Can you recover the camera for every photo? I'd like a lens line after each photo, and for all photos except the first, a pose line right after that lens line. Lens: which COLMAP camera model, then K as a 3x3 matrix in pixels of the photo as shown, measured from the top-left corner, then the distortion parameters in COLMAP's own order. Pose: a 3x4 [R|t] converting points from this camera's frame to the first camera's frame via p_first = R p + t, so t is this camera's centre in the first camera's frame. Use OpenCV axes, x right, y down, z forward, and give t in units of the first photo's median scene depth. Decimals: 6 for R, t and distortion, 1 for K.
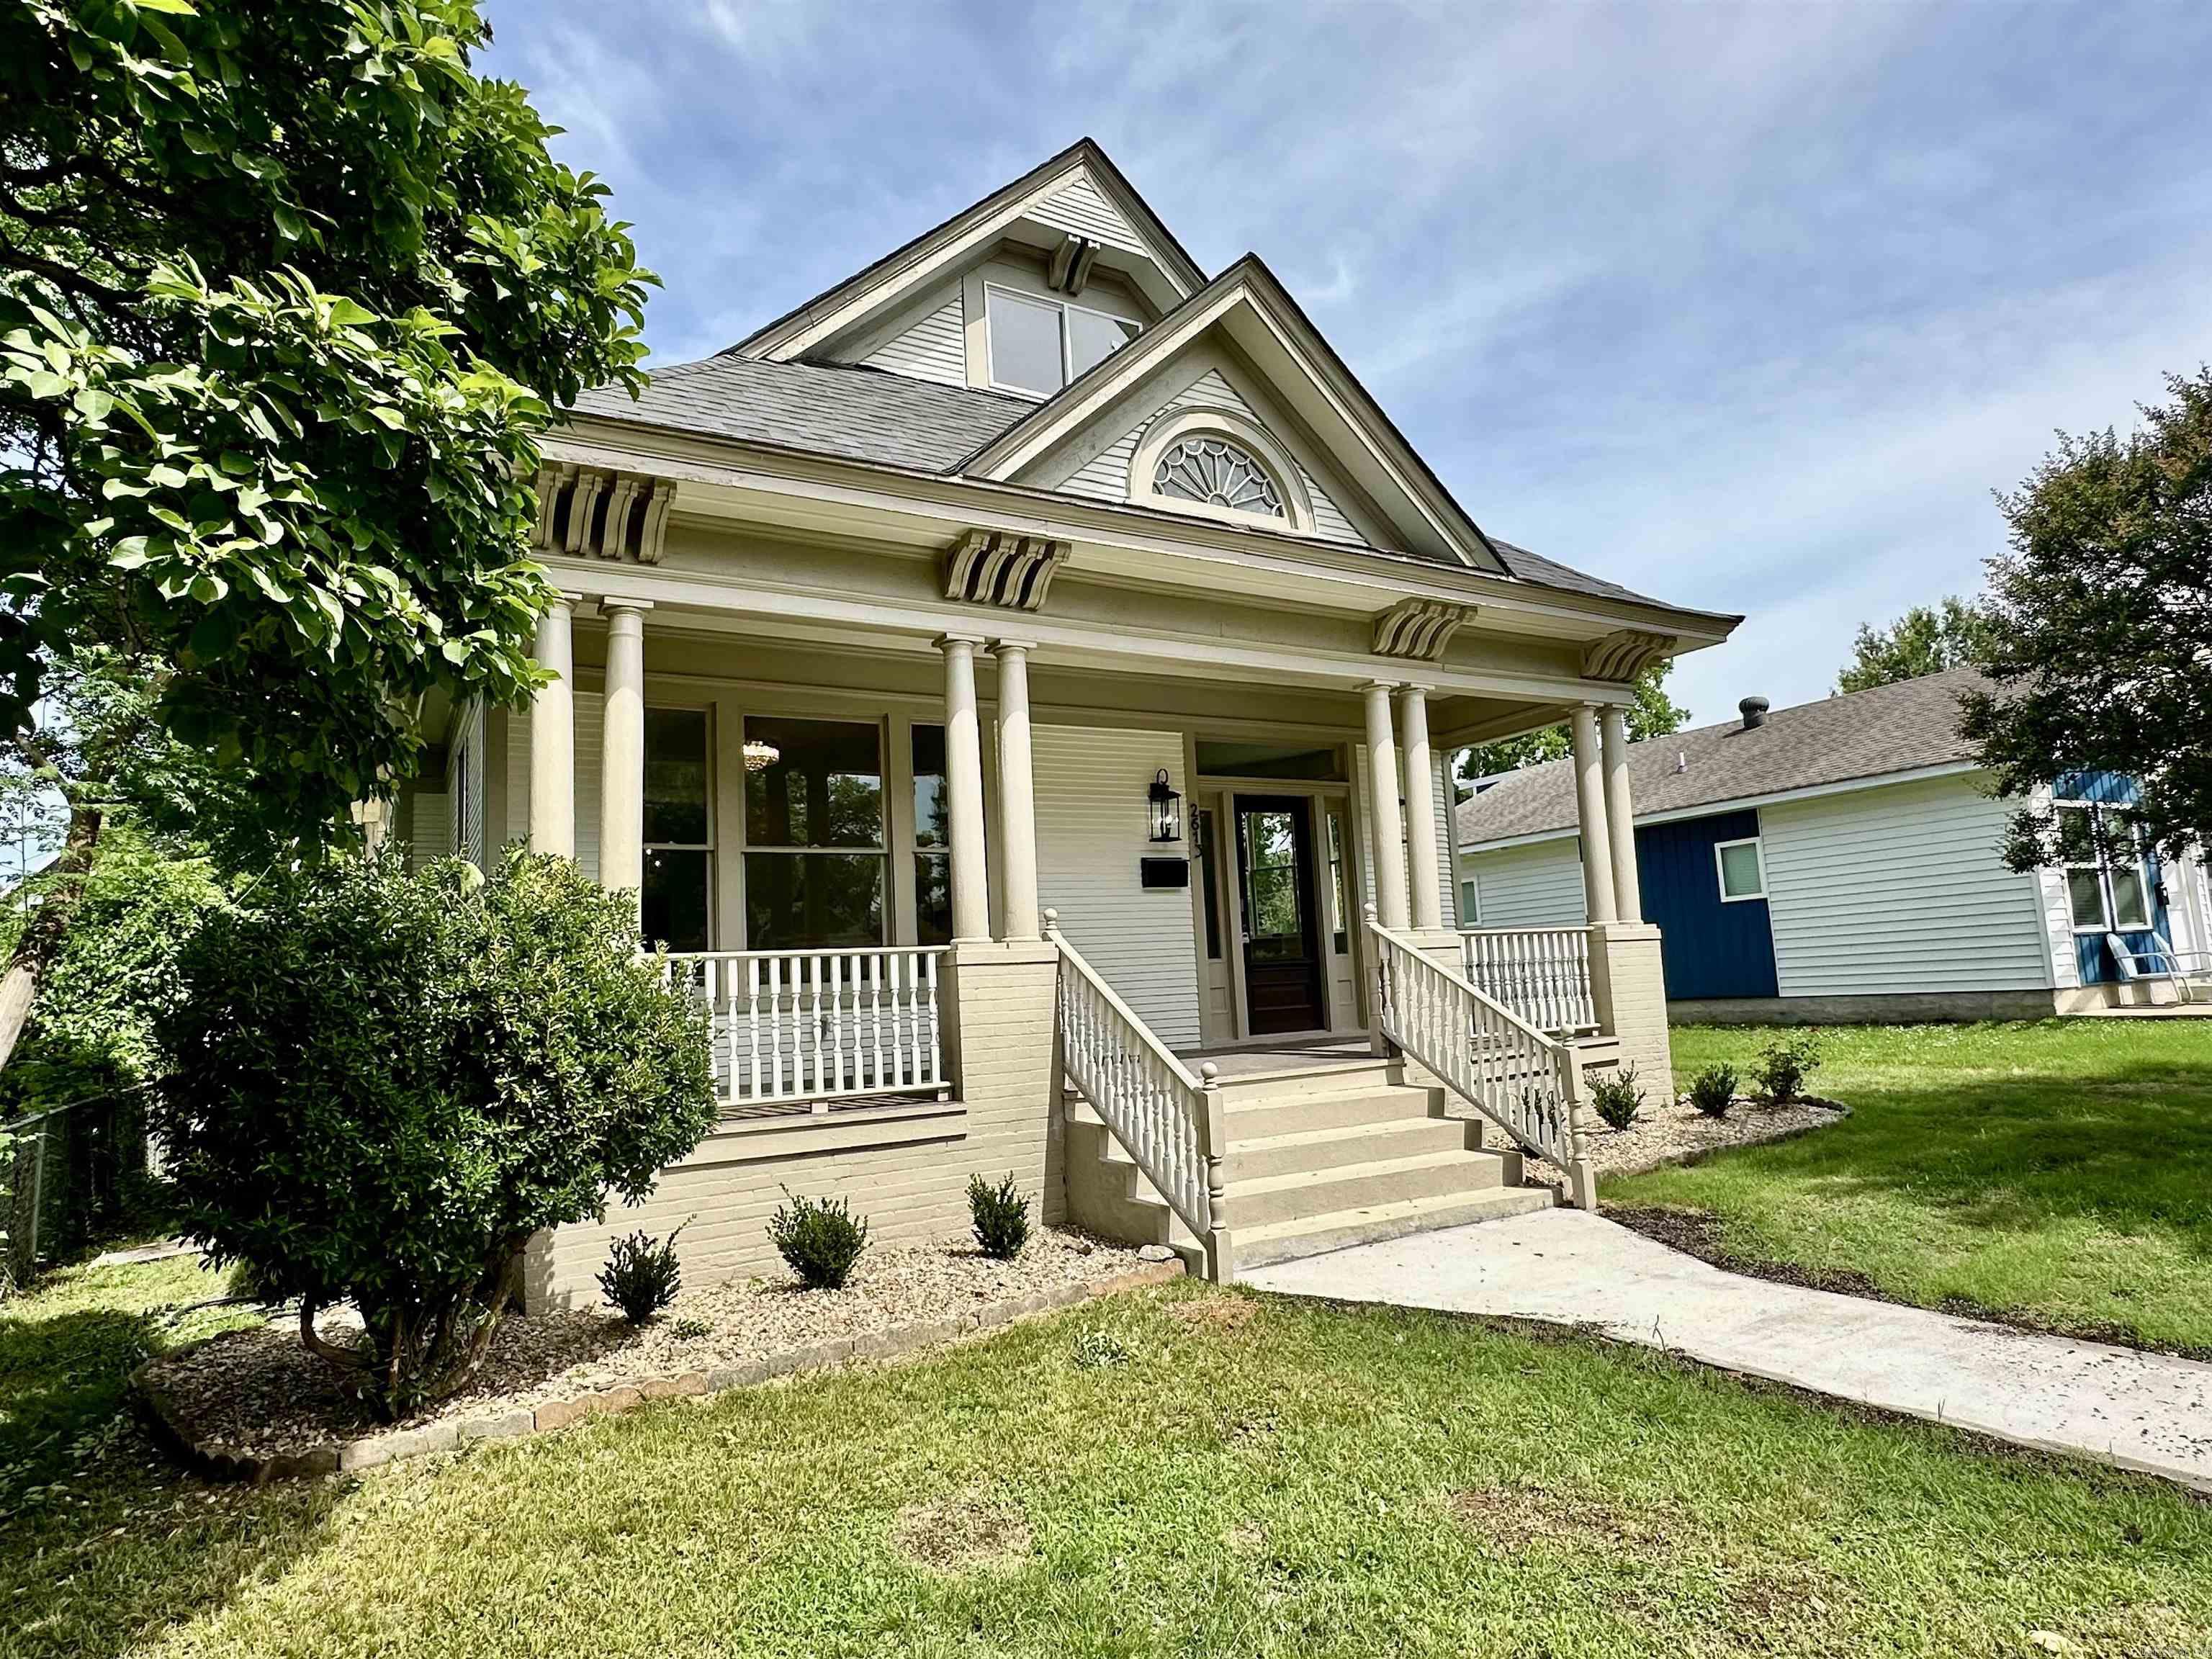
lens RADIAL K [[1263.8, 0, 1106.0], [0, 1263.8, 829.5], [0, 0, 1]] dist [-0.000197, 0.000999]
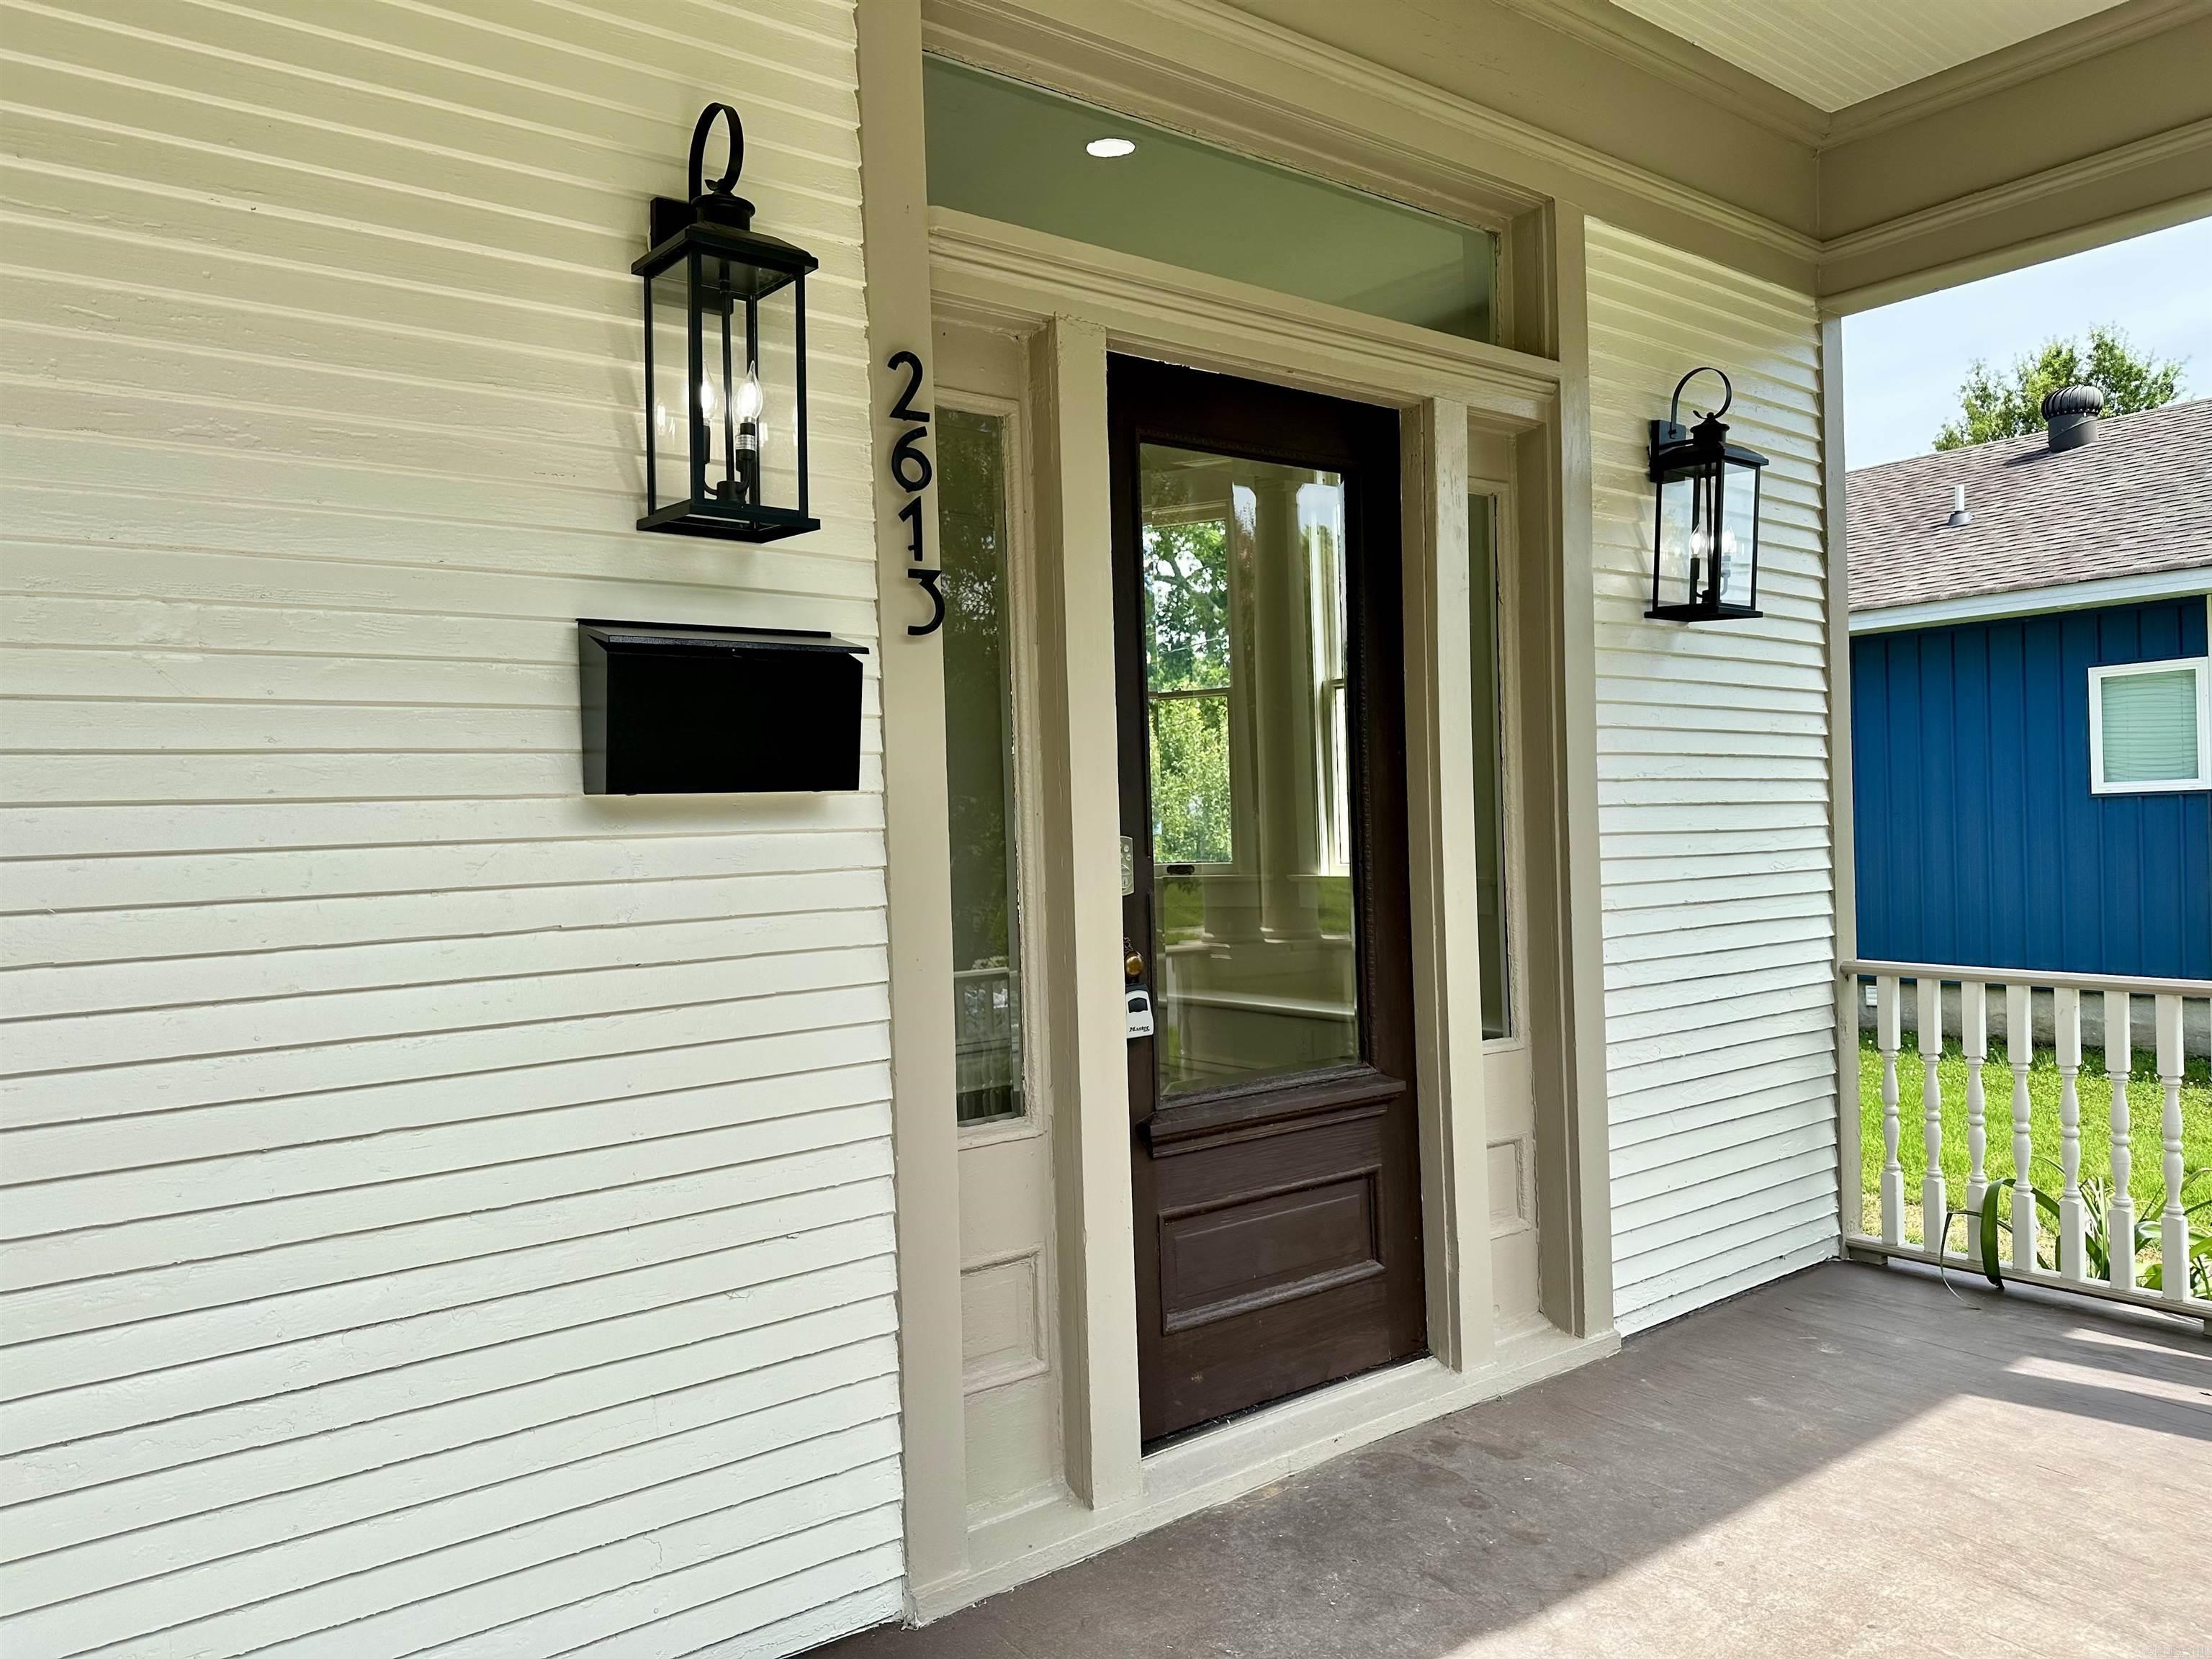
lens RADIAL K [[1571.6, 0, 1106.0], [0, 1571.6, 829.5], [0, 0, 1]] dist [0.001161, 0.000319]
pose [[0.990938, 0.022231, 0.132469, 0.069466], [-0.038719, 0.991624, 0.123221, 0.020941], [-0.128620, -0.127234, 0.983498, 0.754859]]
